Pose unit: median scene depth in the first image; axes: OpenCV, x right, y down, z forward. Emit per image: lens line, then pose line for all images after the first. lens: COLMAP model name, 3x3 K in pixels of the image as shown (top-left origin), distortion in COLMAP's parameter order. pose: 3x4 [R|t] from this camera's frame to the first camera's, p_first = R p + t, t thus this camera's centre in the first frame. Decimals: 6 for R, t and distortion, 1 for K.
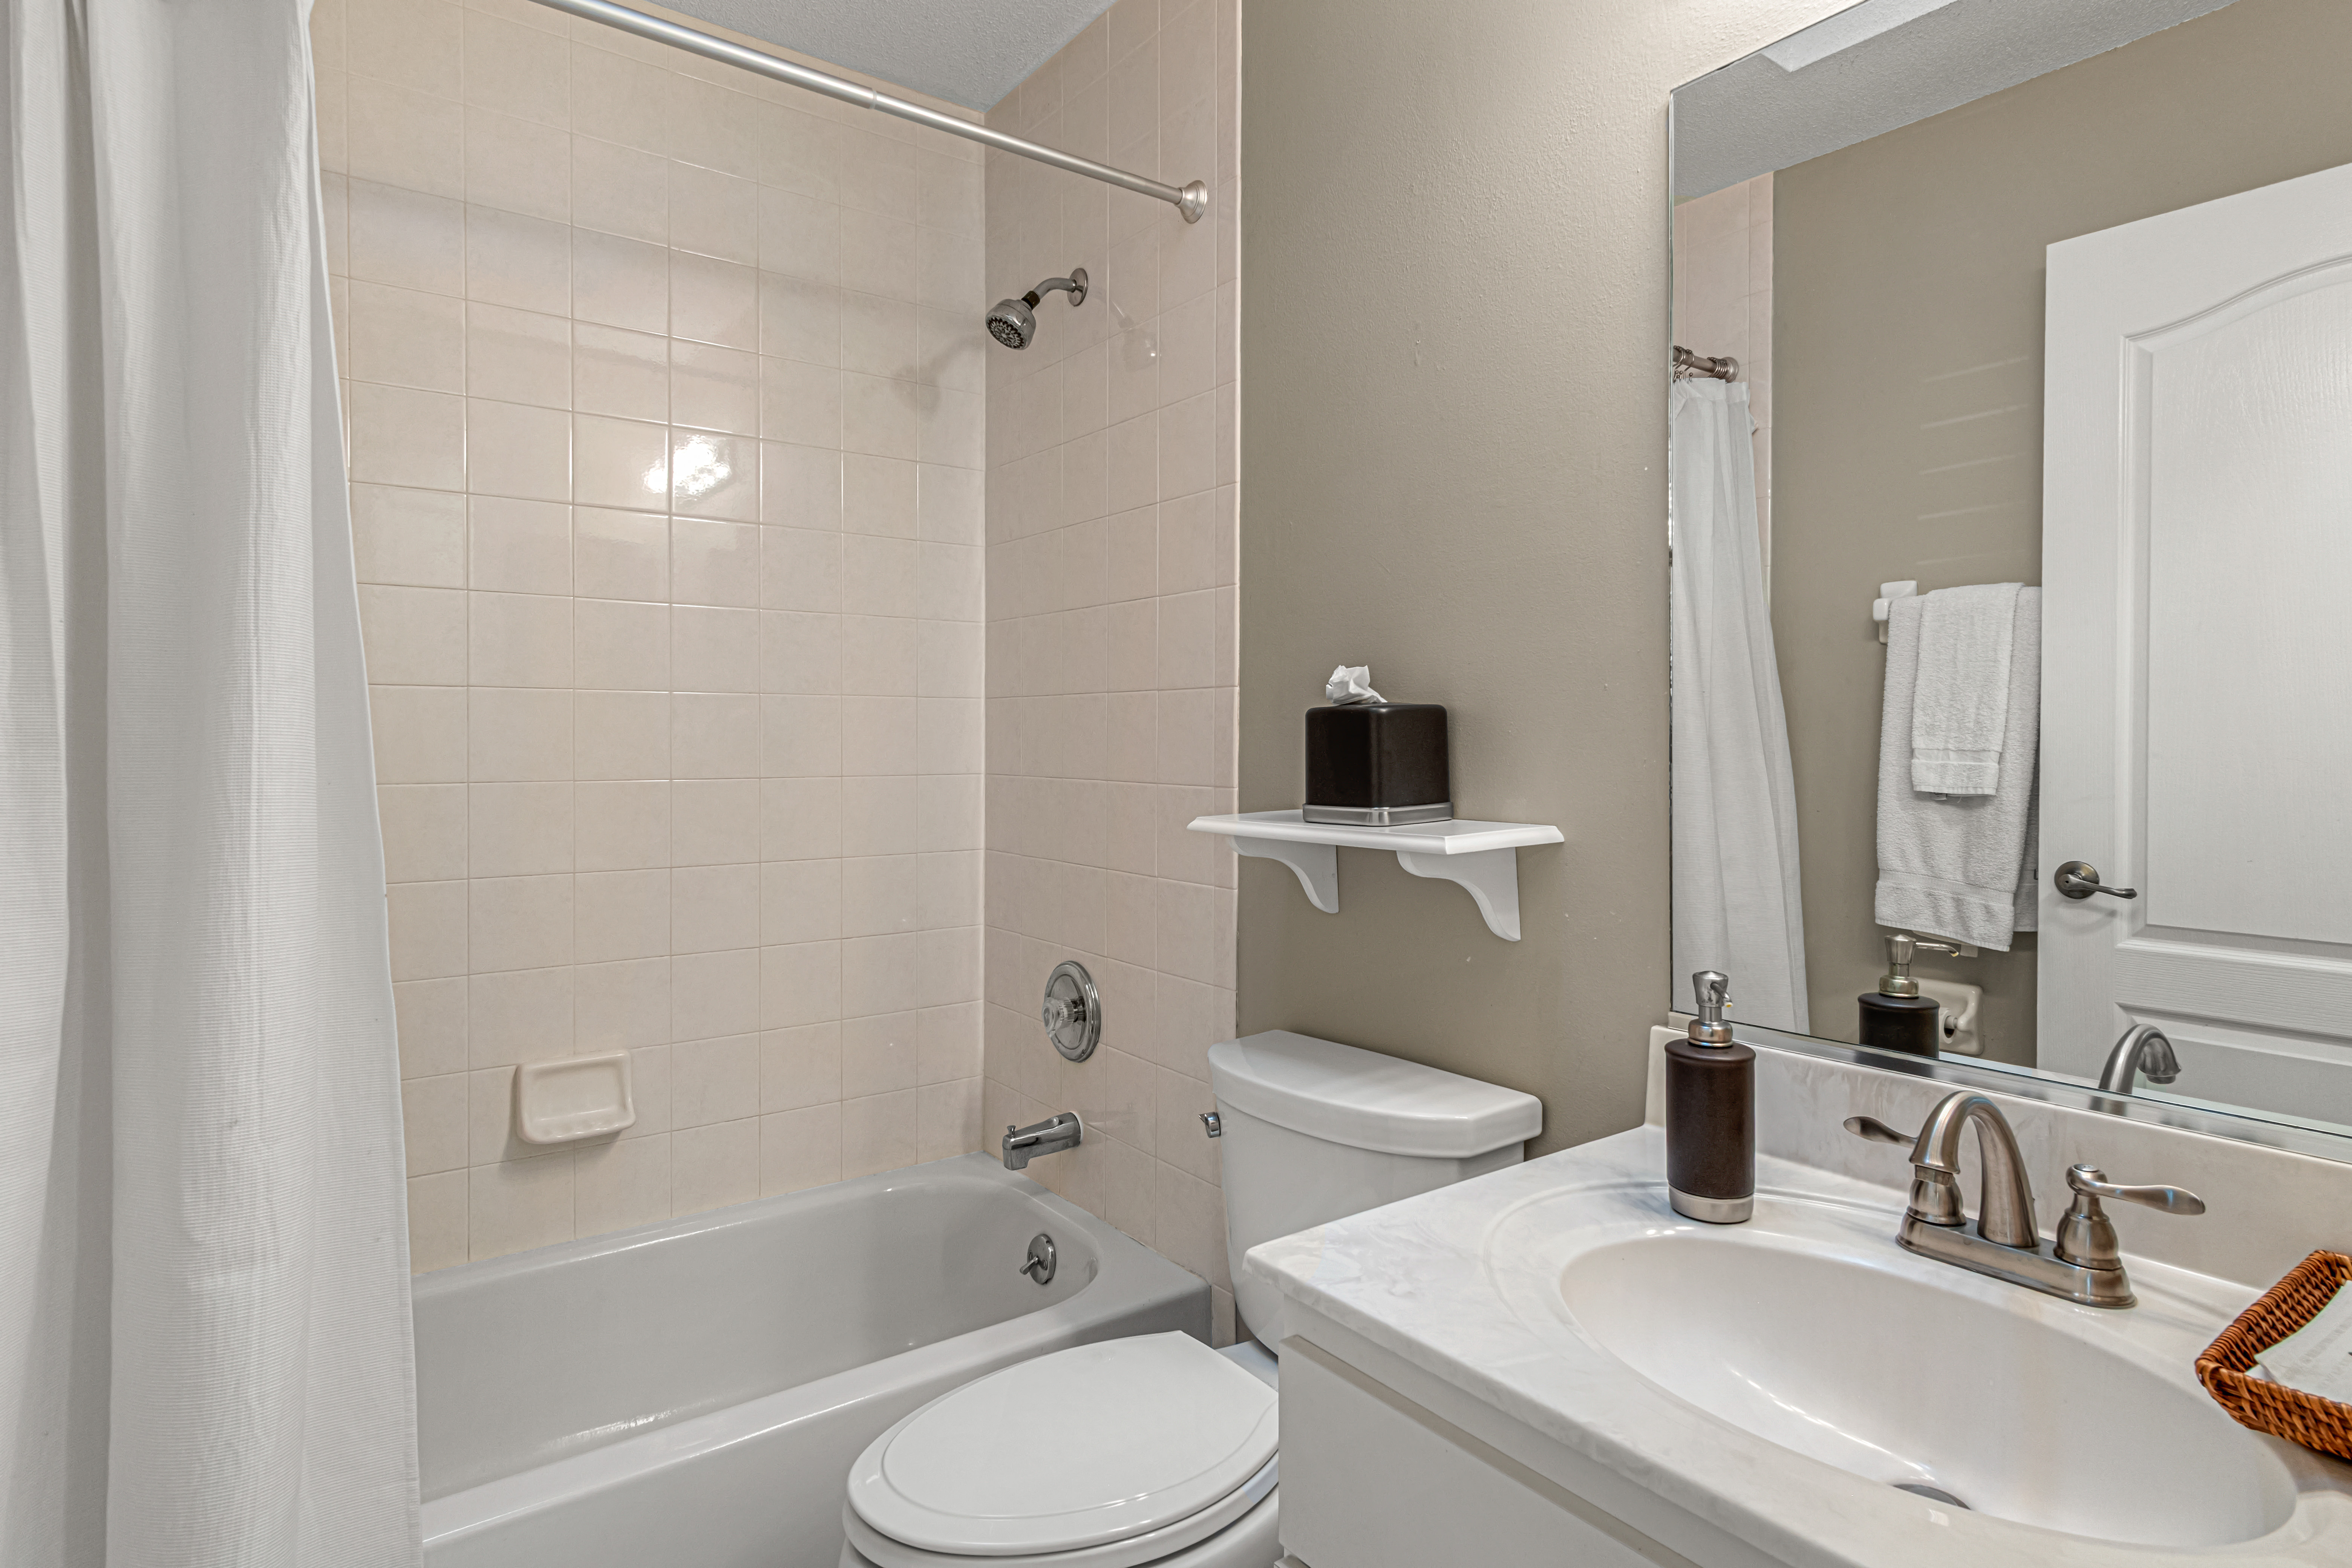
lens RADIAL K [[1249.7, 0, 1183.2], [0, 1249.7, 774.6], [0, 0, 1]] dist [-0.000546, 0.007271]
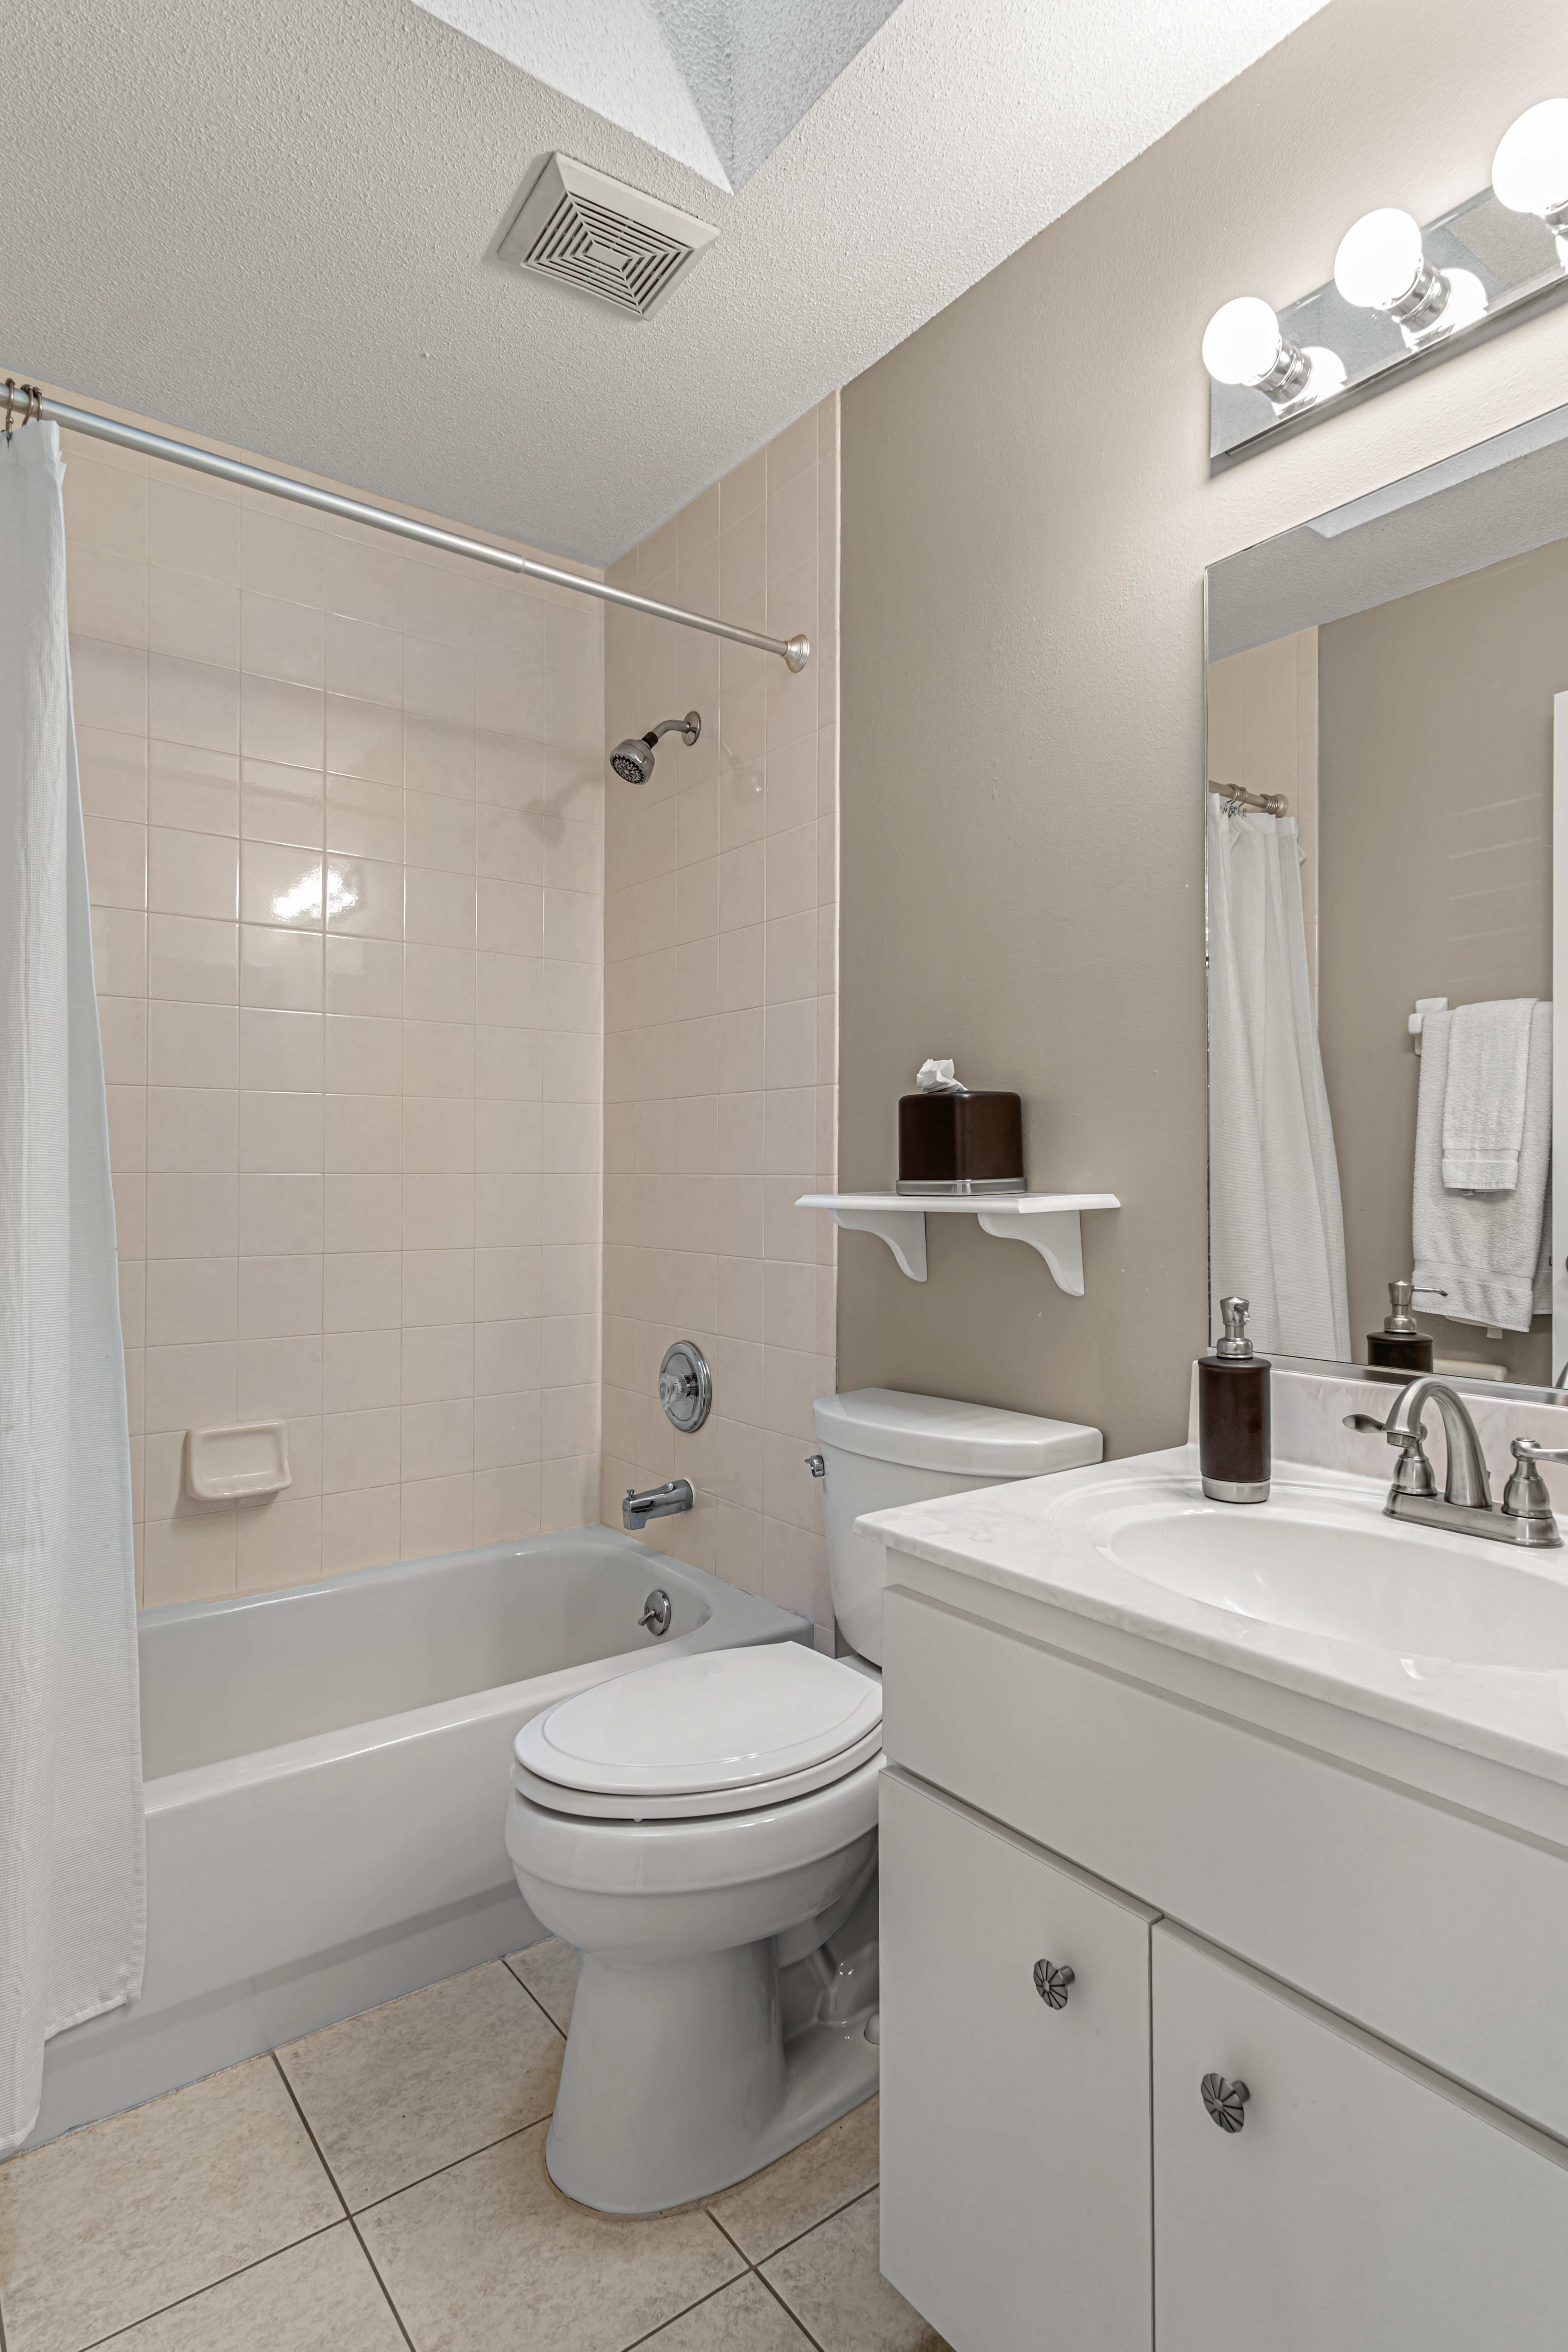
lens RADIAL K [[1249.7, 0, 788.0], [0, 1249.7, 1222.8], [0, 0, 1]] dist [-0.000546, 0.007271]
pose [[0.999848, -0.002813, 0.017196, -0.019455], [0.002699, 0.999974, 0.006658, 0.044262], [-0.017214, -0.006611, 0.999830, -0.120979]]
